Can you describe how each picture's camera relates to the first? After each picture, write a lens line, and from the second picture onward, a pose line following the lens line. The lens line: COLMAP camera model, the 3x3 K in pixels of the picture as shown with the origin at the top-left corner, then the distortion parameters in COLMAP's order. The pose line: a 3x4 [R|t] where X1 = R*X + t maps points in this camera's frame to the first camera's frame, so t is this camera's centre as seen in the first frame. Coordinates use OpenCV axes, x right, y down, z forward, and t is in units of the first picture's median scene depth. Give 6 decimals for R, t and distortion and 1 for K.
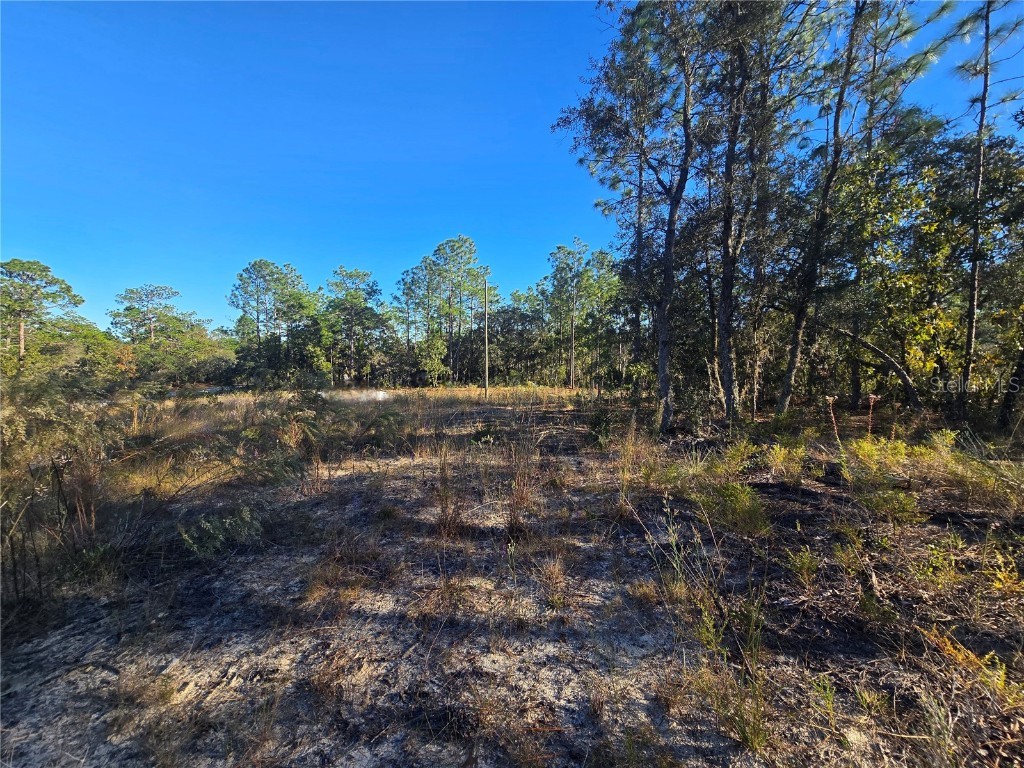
lens RADIAL K [[417.8, 0, 508.1], [0, 417.8, 382.0], [0, 0, 1]] dist [-0.005464, 0.001802]
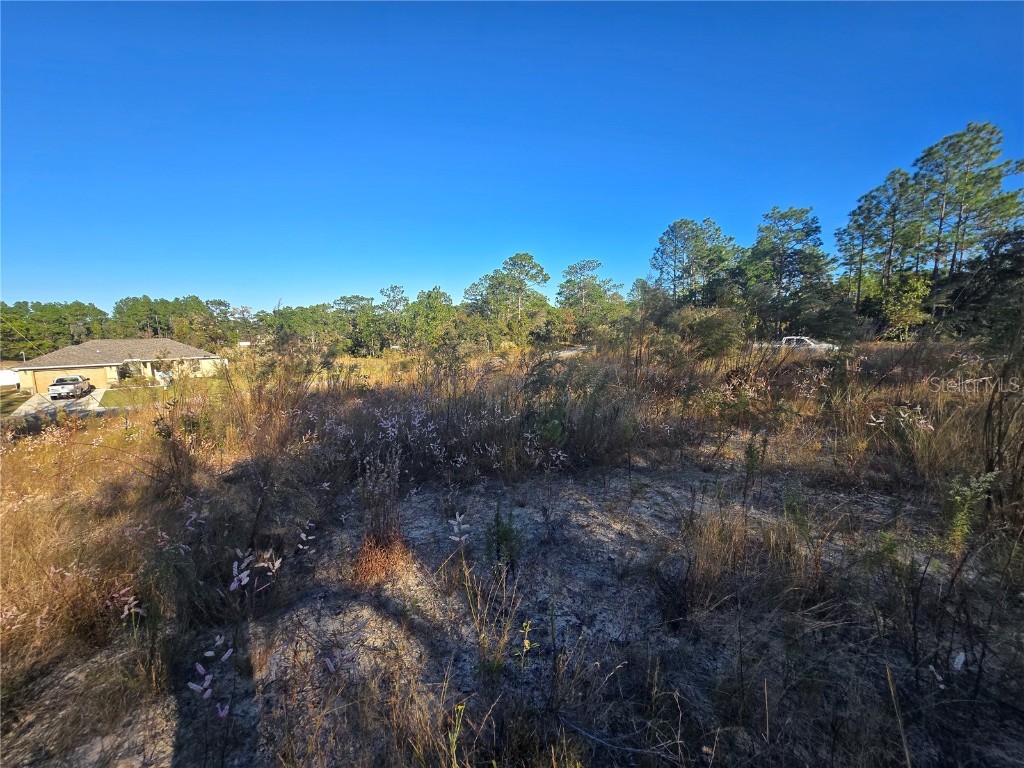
lens RADIAL K [[417.8, 0, 516.5], [0, 417.8, 381.2], [0, 0, 1]] dist [-0.005464, 0.001802]
pose [[0.688562, 0.073820, -0.721410, -0.753750], [-0.003842, 0.995163, 0.098165, 0.091567], [0.725167, -0.064821, 0.685515, -0.424425]]
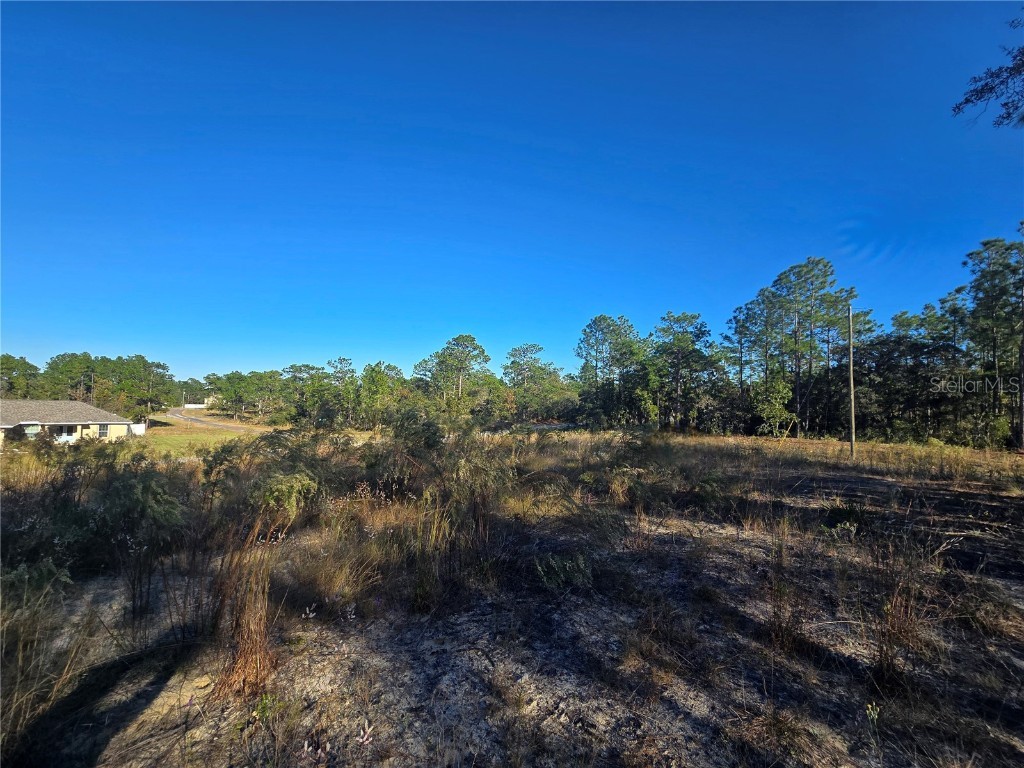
lens RADIAL K [[417.8, 0, 511.3], [0, 417.8, 384.2], [0, 0, 1]] dist [-0.005464, 0.001802]
pose [[0.739318, -0.015859, -0.673170, 0.014063], [-0.046989, 0.996070, -0.075072, -0.037333], [0.671715, 0.087134, 0.735667, -0.016556]]
